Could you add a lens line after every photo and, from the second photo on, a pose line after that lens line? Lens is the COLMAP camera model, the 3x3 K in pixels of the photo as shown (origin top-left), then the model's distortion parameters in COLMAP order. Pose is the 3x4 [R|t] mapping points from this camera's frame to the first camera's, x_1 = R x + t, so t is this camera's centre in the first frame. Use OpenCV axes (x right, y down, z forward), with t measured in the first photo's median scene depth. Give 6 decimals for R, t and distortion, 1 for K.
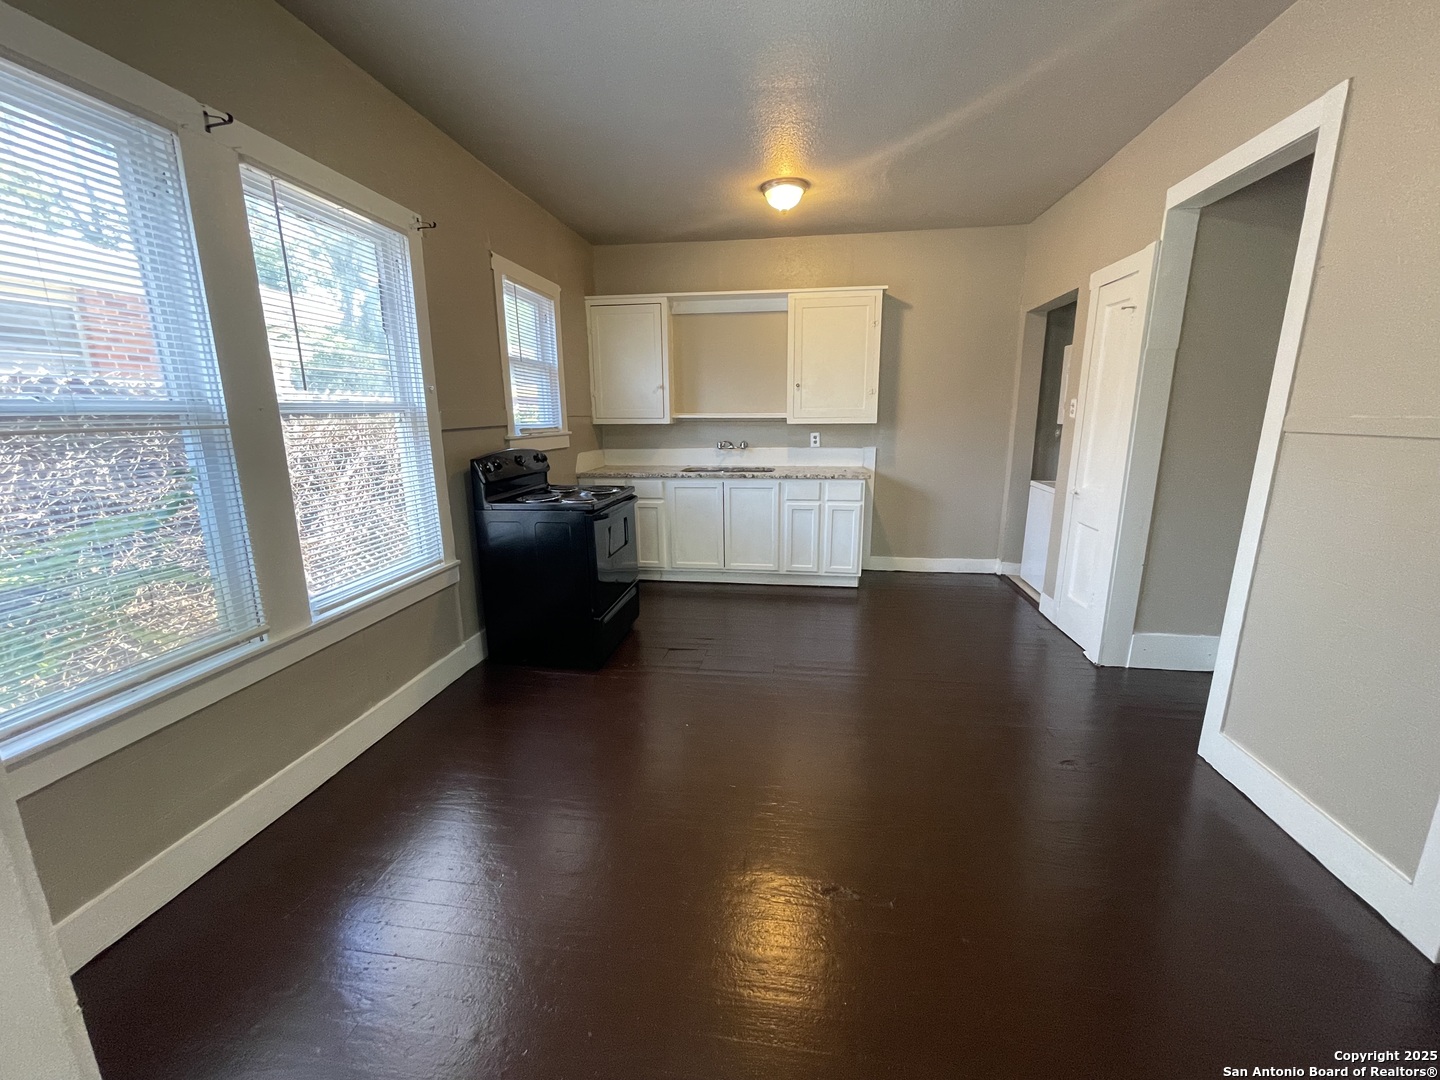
lens RADIAL K [[581.0, 0, 718.4], [0, 581.0, 531.9], [0, 0, 1]] dist [-0.001610, -0.000035]
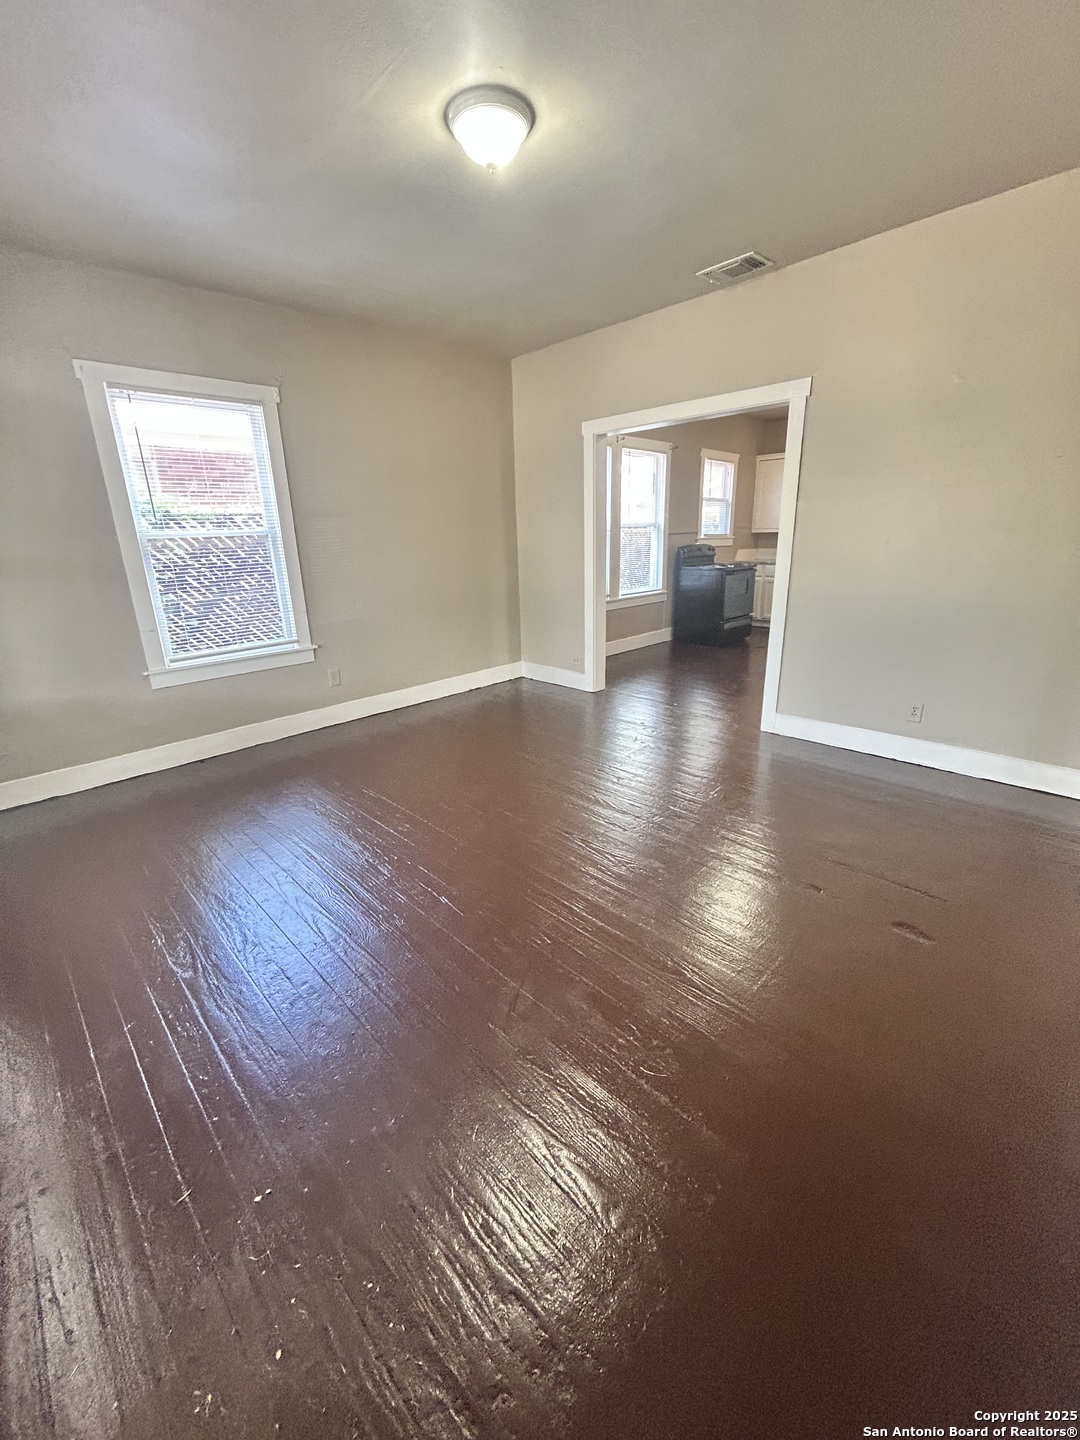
lens RADIAL K [[583.0, 0, 547.1], [0, 583.0, 716.2], [0, 0, 1]] dist [-0.001184, -0.000106]
pose [[0.800816, 0.173231, -0.573311, 0.513653], [-0.109051, 0.983429, 0.144827, 0.219771], [0.588899, -0.053460, 0.806437, -1.035256]]
